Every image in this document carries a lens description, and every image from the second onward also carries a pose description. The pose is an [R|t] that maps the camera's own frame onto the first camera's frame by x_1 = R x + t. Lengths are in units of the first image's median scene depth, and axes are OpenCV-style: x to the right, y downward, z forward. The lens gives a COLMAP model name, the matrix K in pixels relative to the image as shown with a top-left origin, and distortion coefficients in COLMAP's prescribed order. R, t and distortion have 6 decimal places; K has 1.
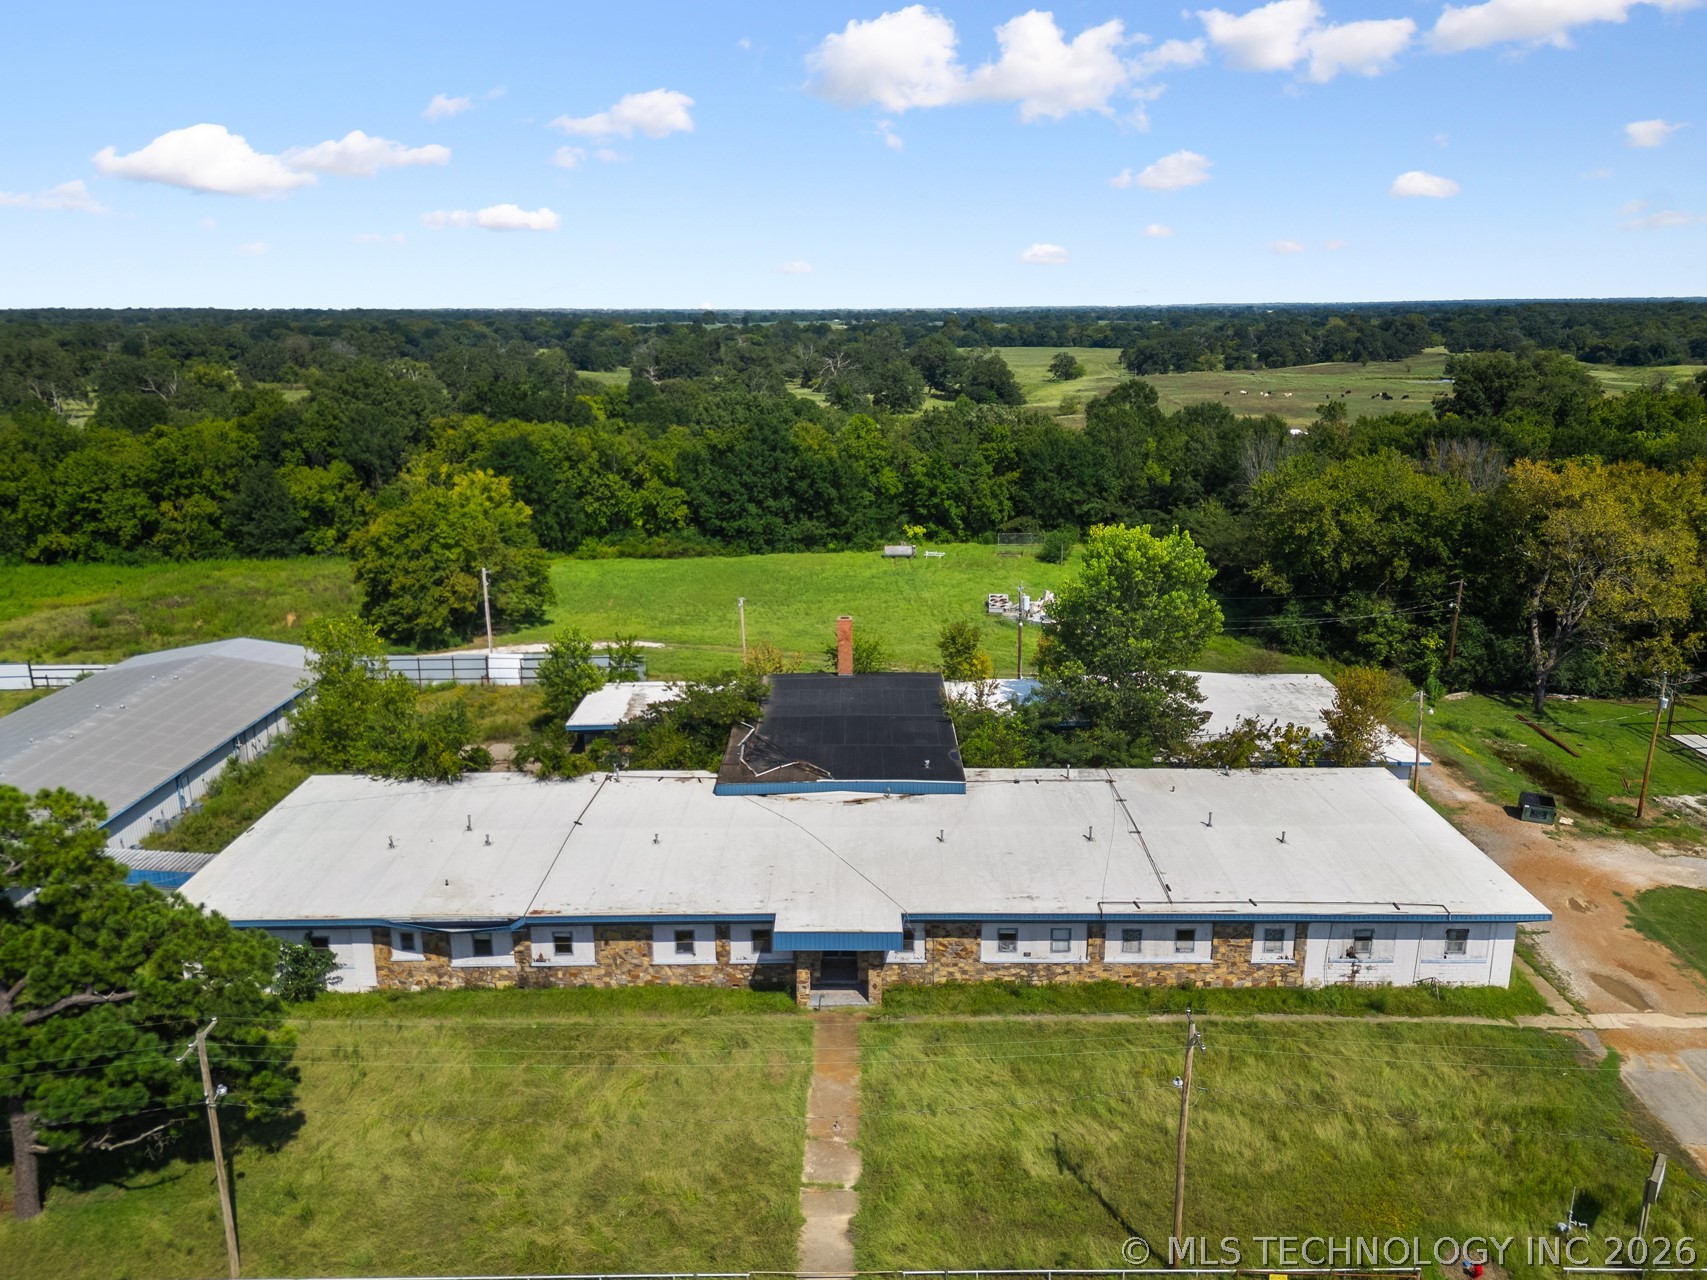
lens RADIAL K [[1255.1, 0, 853.5], [0, 1255.1, 640.0], [0, 0, 1]] dist [0.098509, -0.124526]
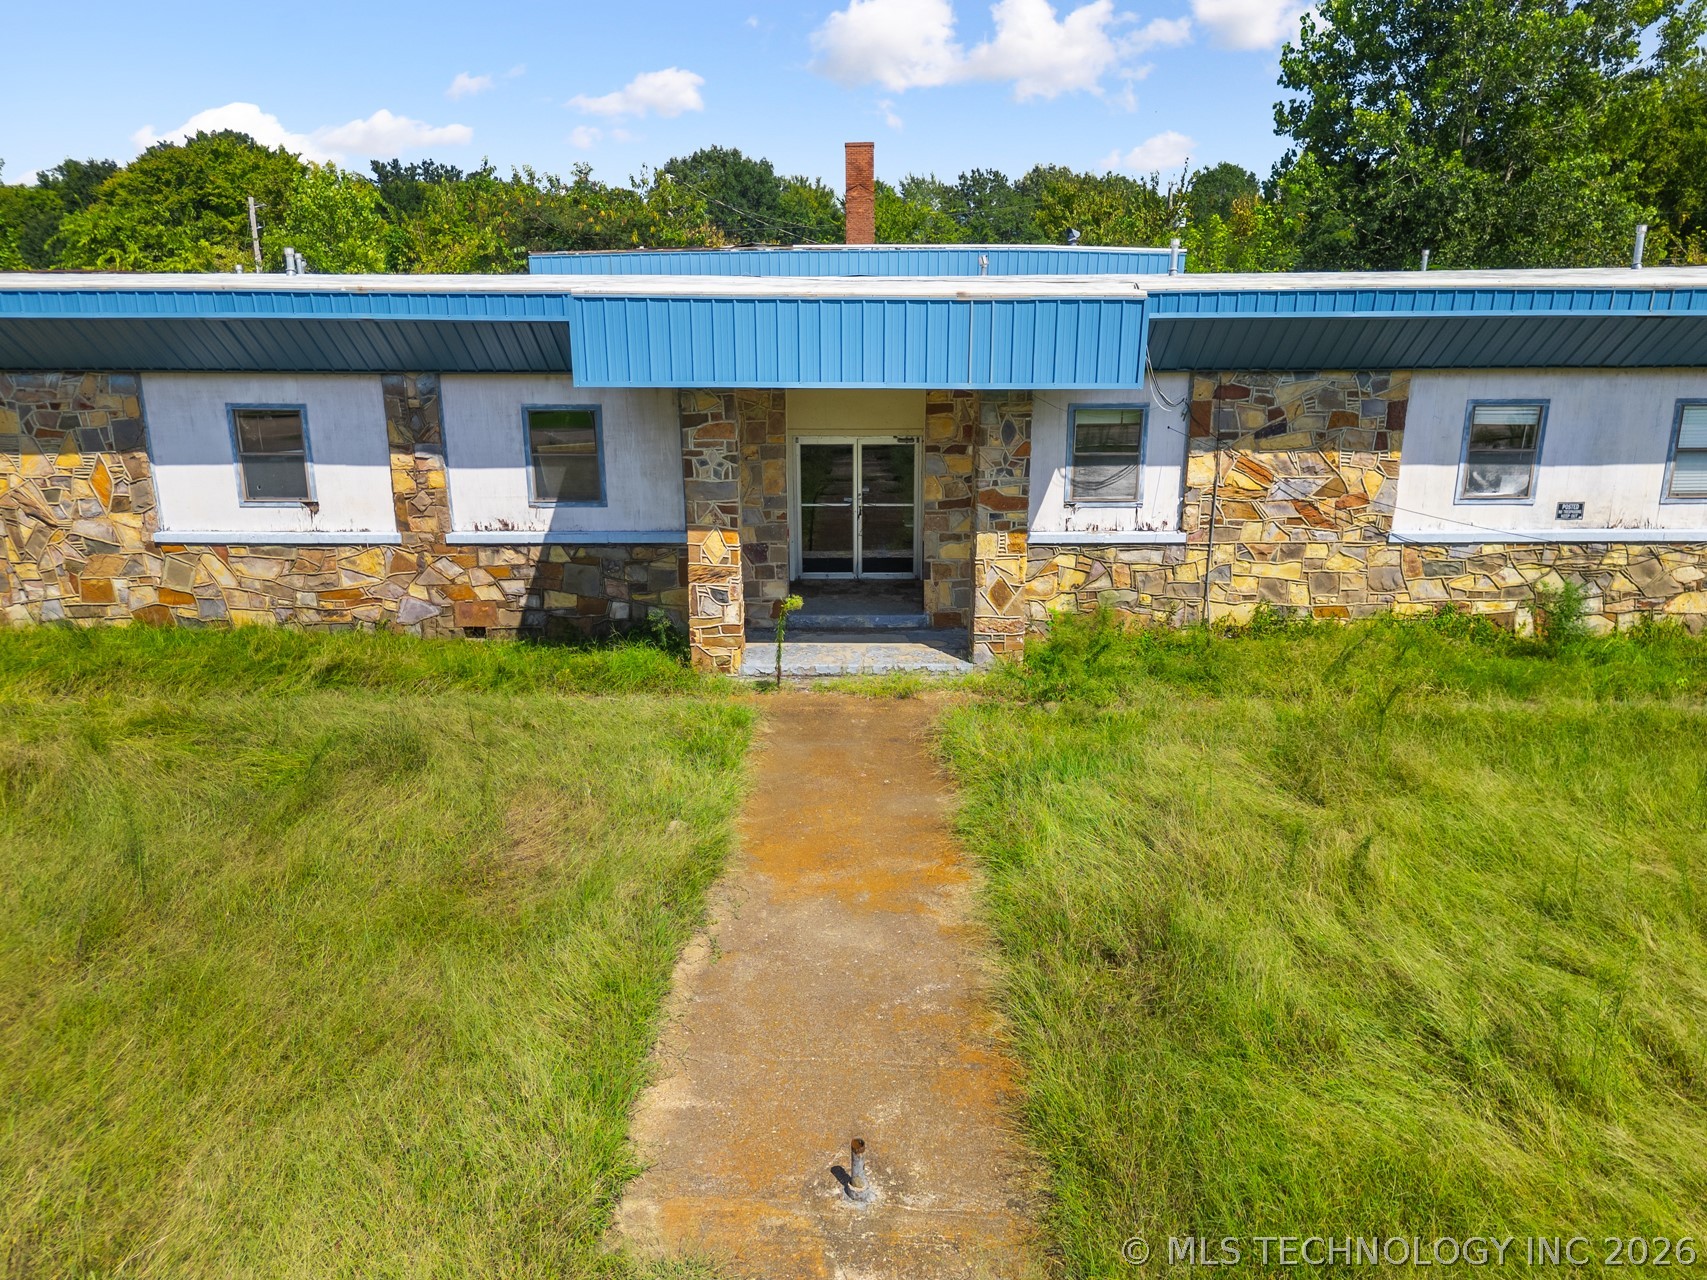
lens RADIAL K [[1255.1, 0, 853.5], [0, 1255.1, 640.0], [0, 0, 1]] dist [0.098509, -0.124526]
pose [[0.999914, 0.009283, 0.009249, -0.014428], [-0.009425, 0.999836, 0.015469, 0.272222], [-0.009103, -0.015555, 0.999838, 0.732039]]
